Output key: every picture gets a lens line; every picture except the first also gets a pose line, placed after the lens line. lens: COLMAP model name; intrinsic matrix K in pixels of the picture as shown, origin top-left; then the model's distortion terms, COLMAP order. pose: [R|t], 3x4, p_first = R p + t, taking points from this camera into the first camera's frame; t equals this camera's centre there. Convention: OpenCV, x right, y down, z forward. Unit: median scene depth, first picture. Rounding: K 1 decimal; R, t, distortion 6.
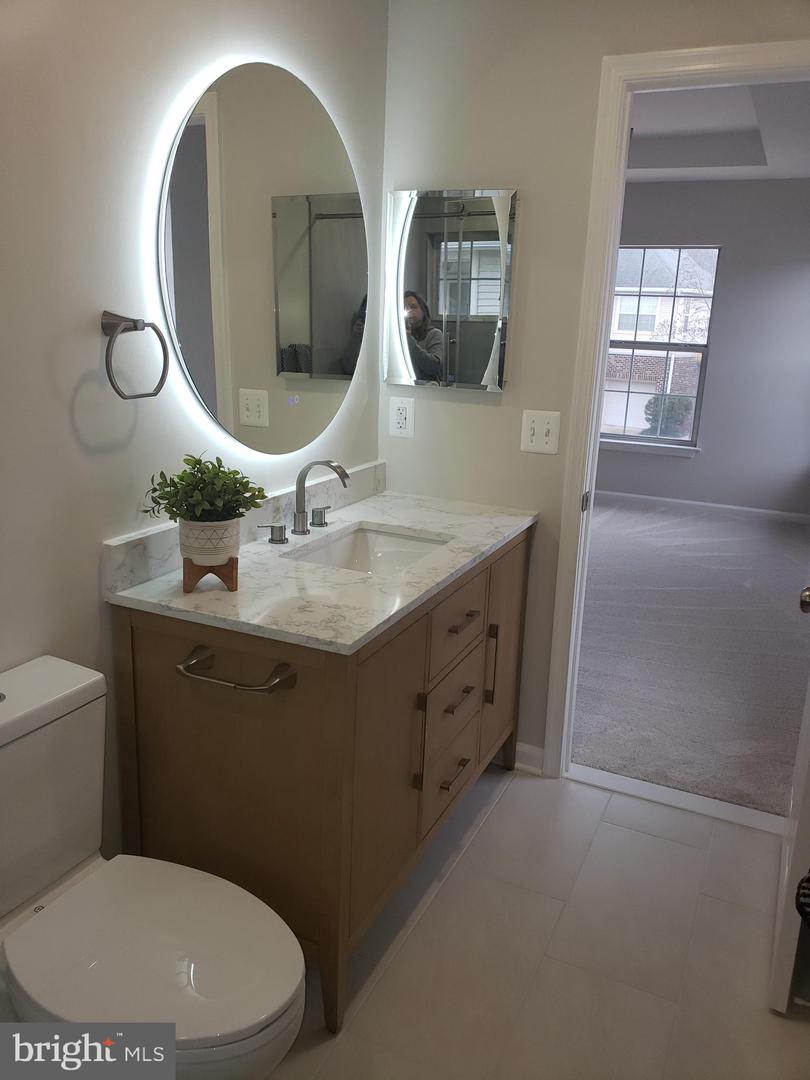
lens RADIAL K [[839.0, 0, 410.5], [0, 839.0, 541.4], [0, 0, 1]] dist [0.086766, -0.086632]
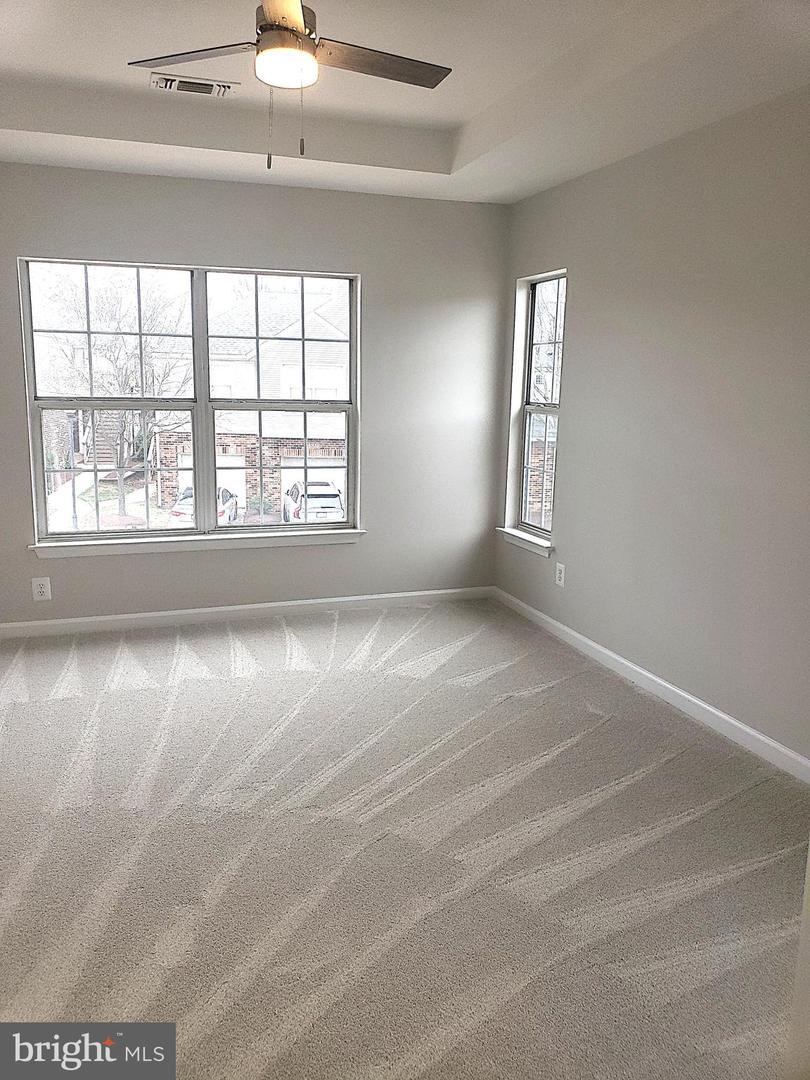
lens RADIAL K [[839.0, 0, 414.6], [0, 839.0, 535.0], [0, 0, 1]] dist [0.086766, -0.086632]
pose [[0.727968, -0.151507, 0.668661, -0.149873], [0.194564, 0.980835, 0.010420, -0.106425], [-0.657425, 0.122512, 0.743494, 0.397945]]
